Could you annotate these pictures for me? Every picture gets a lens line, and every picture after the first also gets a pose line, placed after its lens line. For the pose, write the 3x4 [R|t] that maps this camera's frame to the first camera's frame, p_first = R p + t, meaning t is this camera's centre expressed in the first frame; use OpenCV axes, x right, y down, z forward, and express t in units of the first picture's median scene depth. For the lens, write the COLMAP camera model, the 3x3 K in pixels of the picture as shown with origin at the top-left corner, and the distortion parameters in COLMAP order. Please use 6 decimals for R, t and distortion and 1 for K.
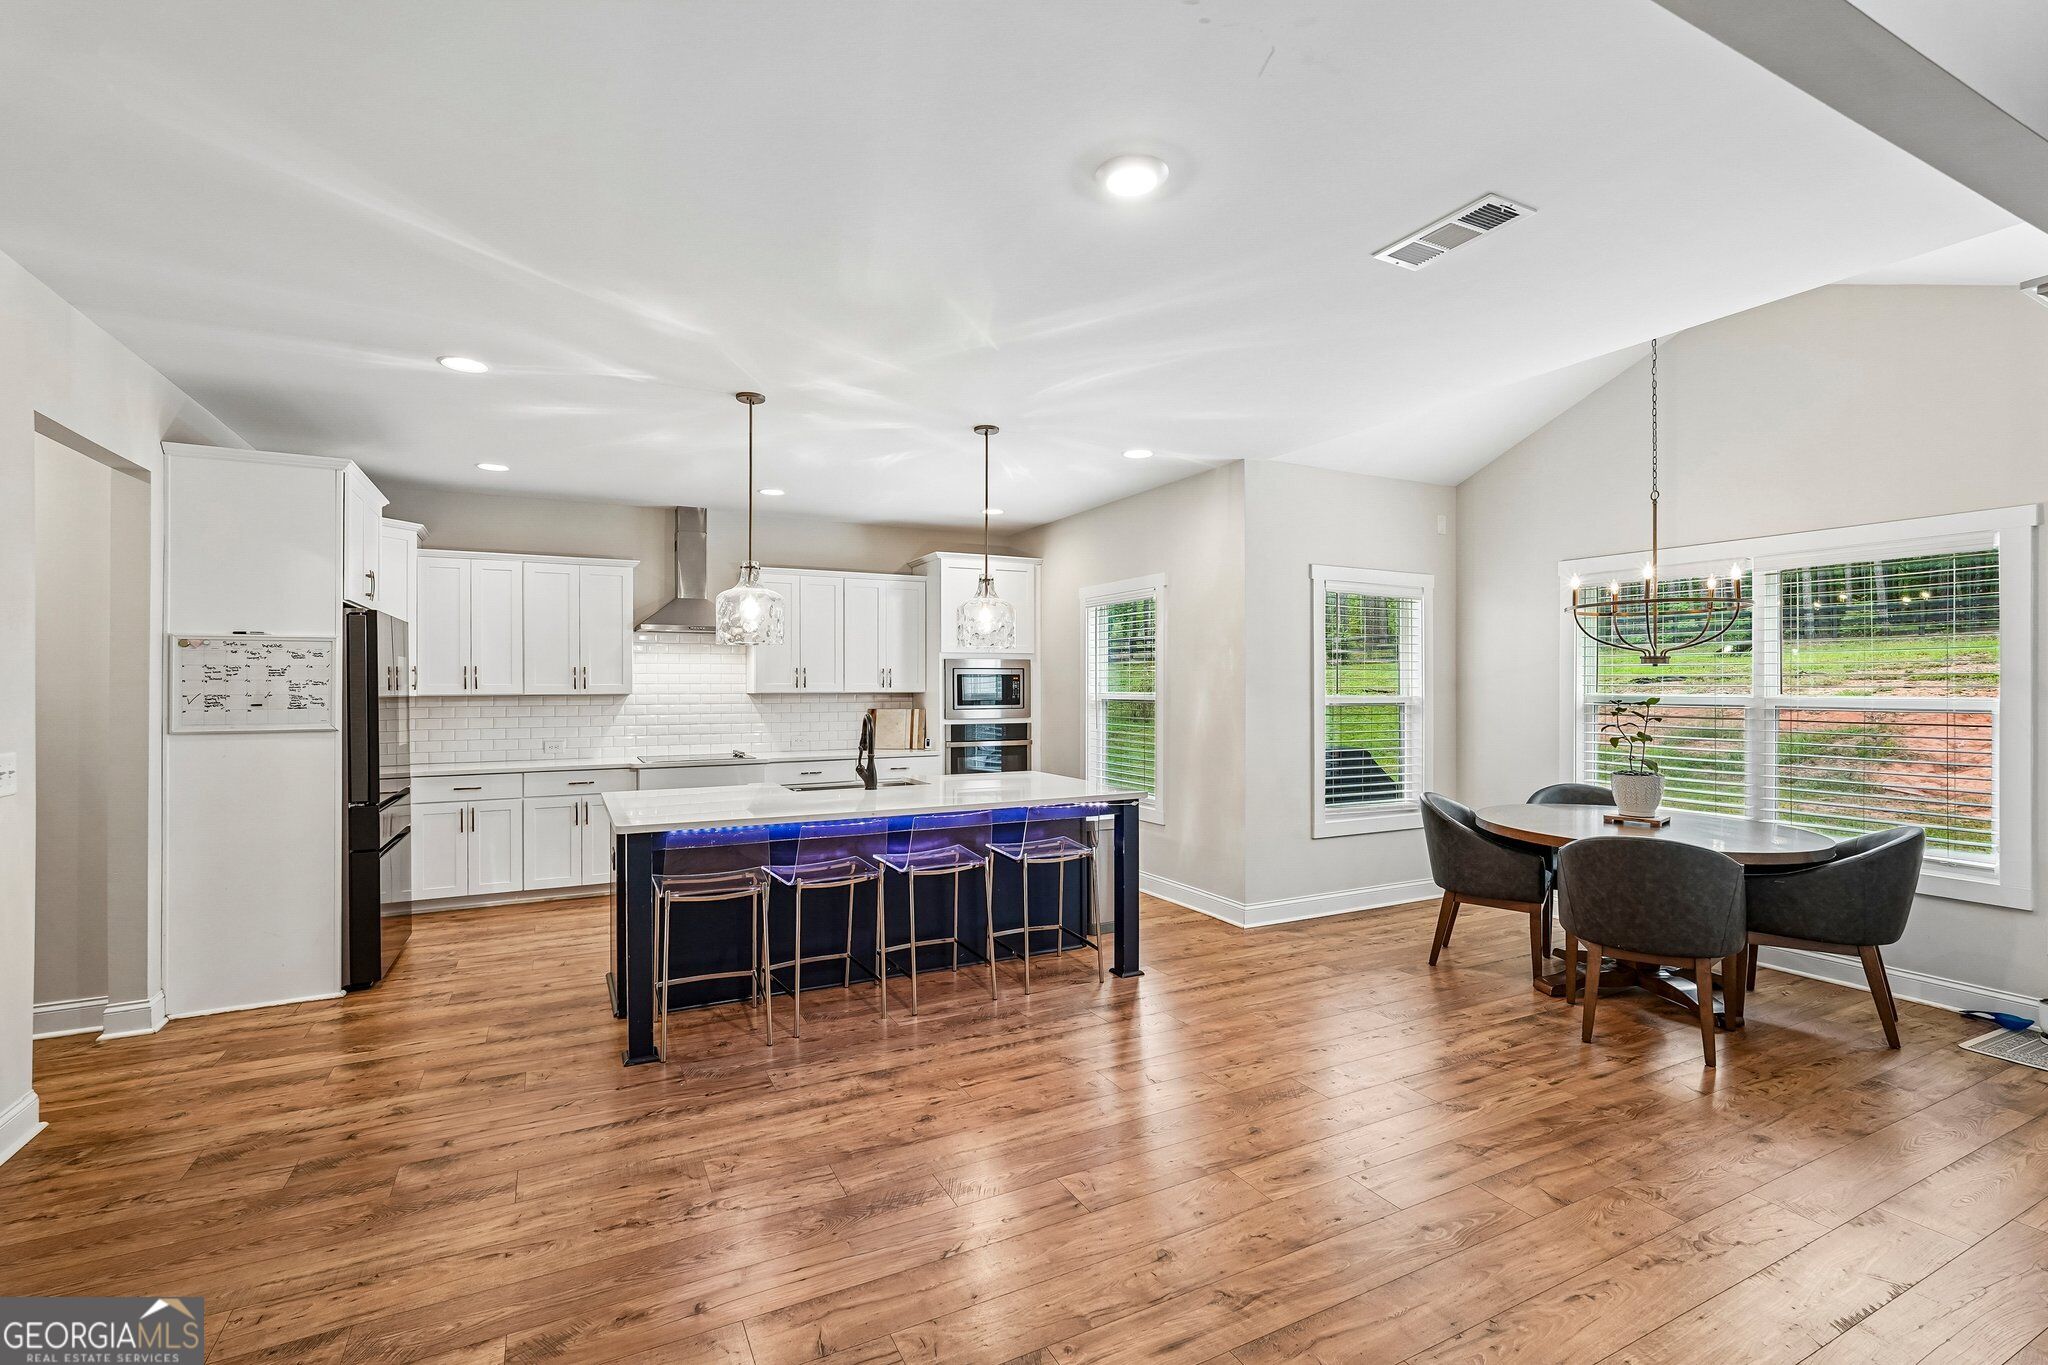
lens RADIAL K [[909.4, 0, 1023.2], [0, 909.4, 681.1], [0, 0, 1]] dist [-0.013783, 0.008223]
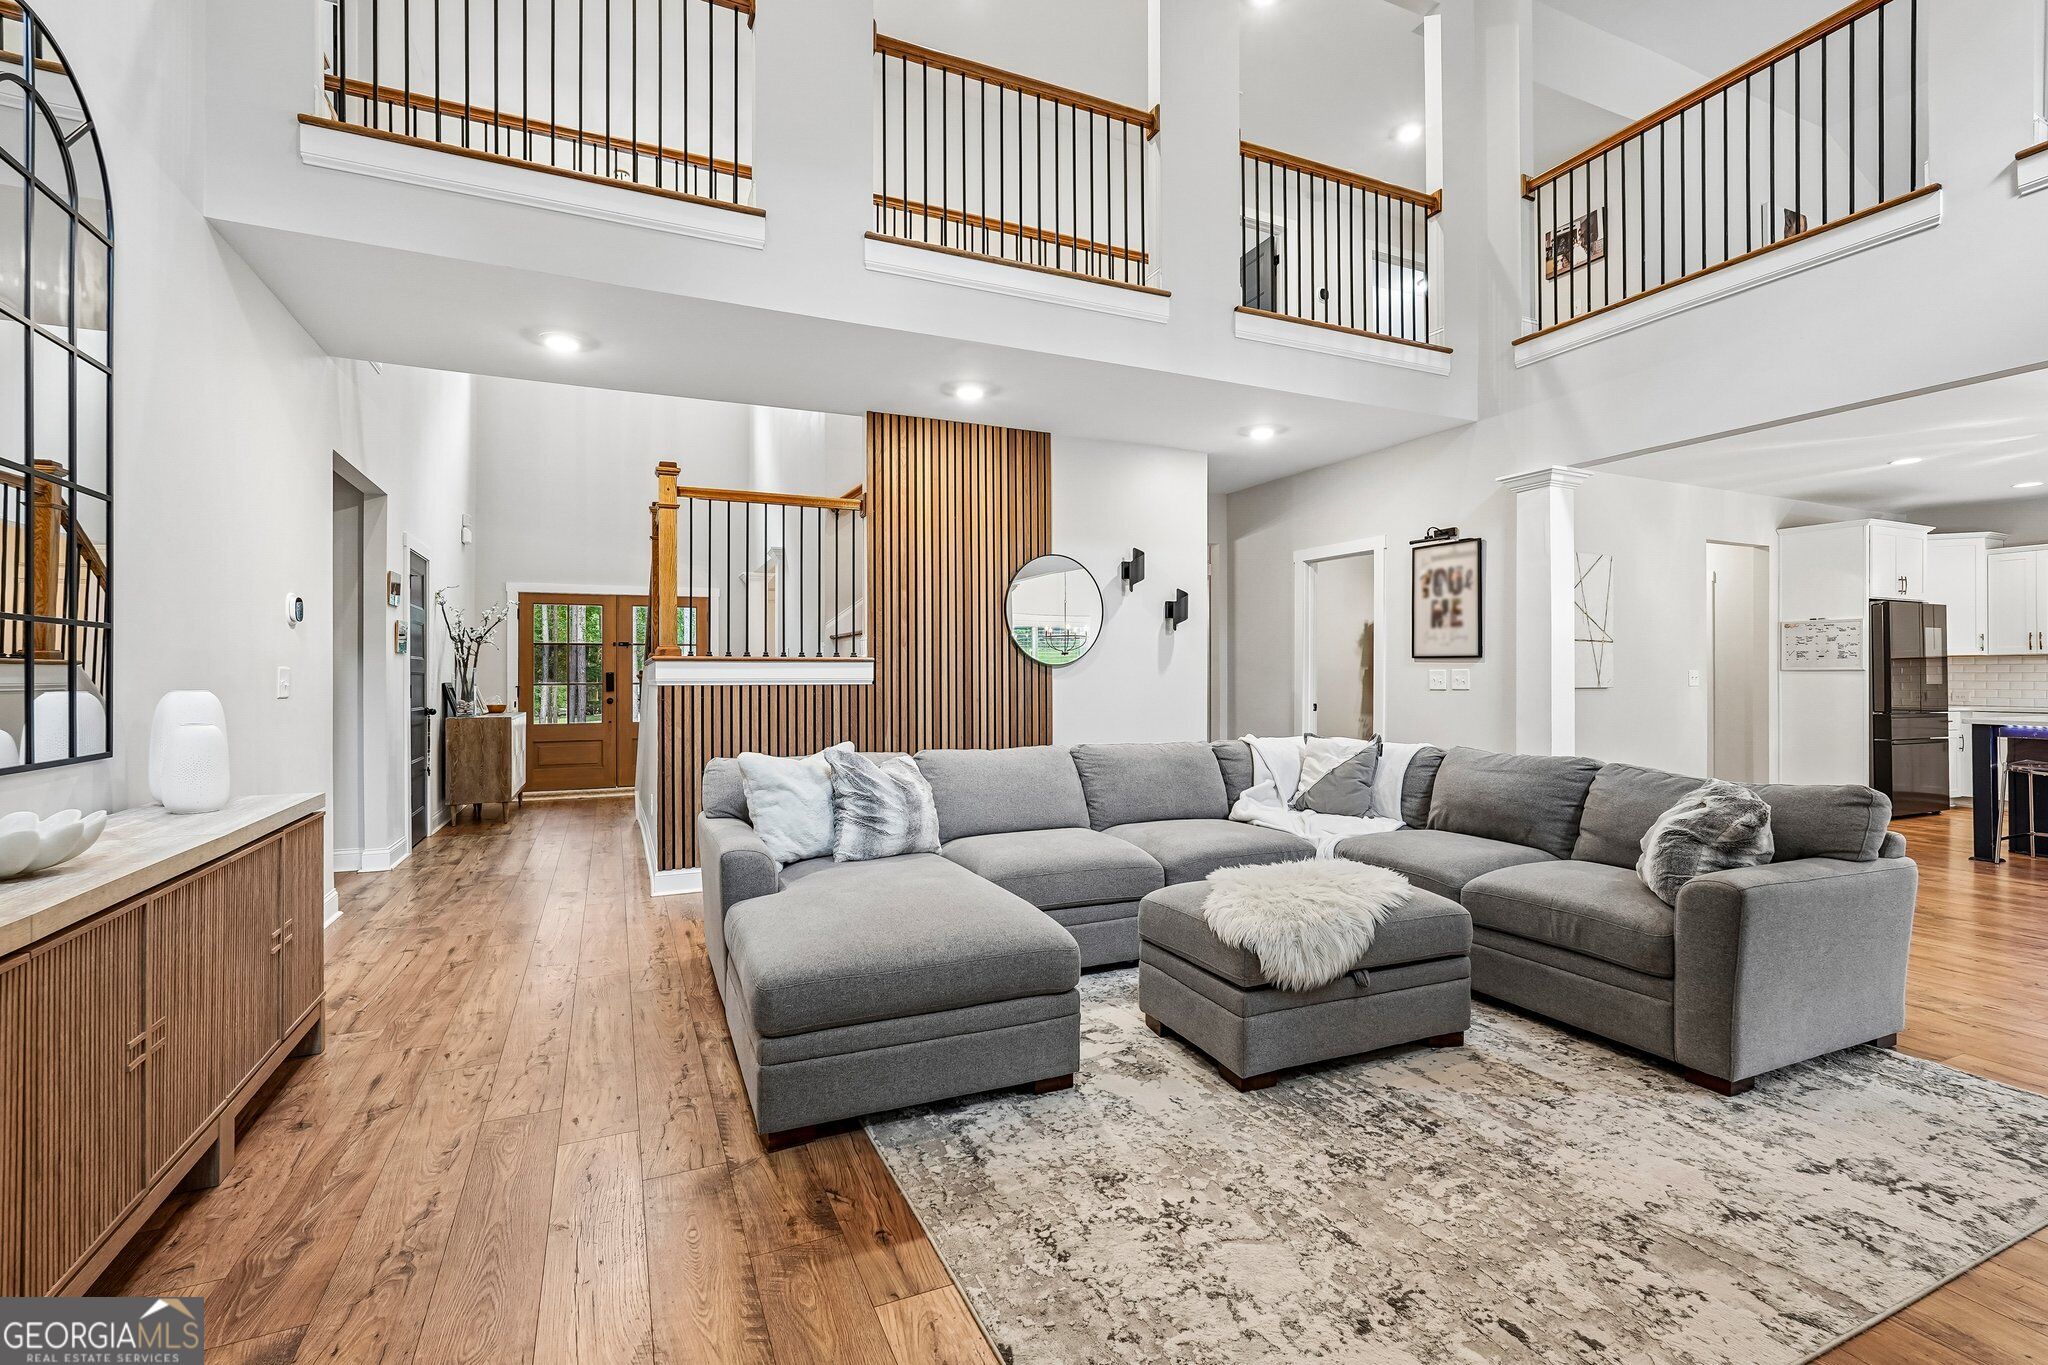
lens RADIAL K [[909.4, 0, 1022.0], [0, 909.4, 675.0], [0, 0, 1]] dist [-0.013783, 0.008223]
pose [[-0.048890, 0.002316, -0.998801, 0.996633], [0.002699, 0.999994, 0.002187, 0.049457], [0.998801, -0.002589, -0.048896, -0.523026]]
